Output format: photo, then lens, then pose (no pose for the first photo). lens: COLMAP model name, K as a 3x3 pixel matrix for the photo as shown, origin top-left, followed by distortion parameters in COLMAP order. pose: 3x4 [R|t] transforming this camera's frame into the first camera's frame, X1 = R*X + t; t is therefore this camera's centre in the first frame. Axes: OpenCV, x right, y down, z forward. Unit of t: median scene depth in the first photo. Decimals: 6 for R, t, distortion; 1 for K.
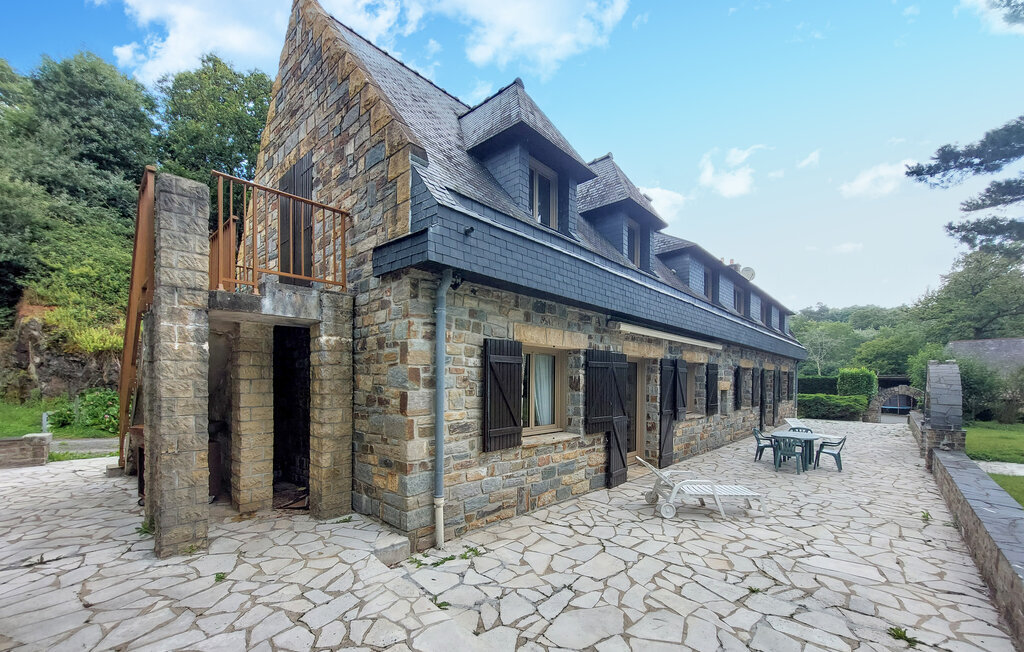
lens RADIAL K [[422.7, 0, 490.3], [0, 422.7, 379.1], [0, 0, 1]] dist [-0.015360, 0.002549]
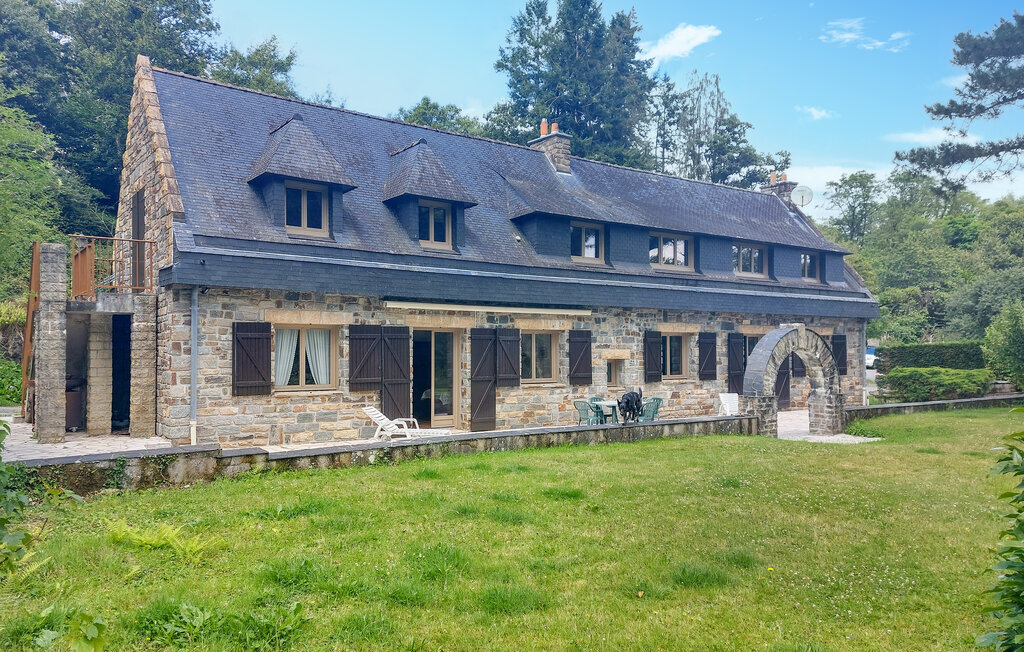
lens RADIAL K [[795.1, 0, 513.0], [0, 795.1, 329.2], [0, 0, 1]] dist [-0.000660, -0.016015]
pose [[0.985646, -0.012432, -0.168368, 1.436041], [0.007895, 0.999588, -0.027592, 0.016762], [0.168641, 0.025866, 0.985338, -1.631516]]
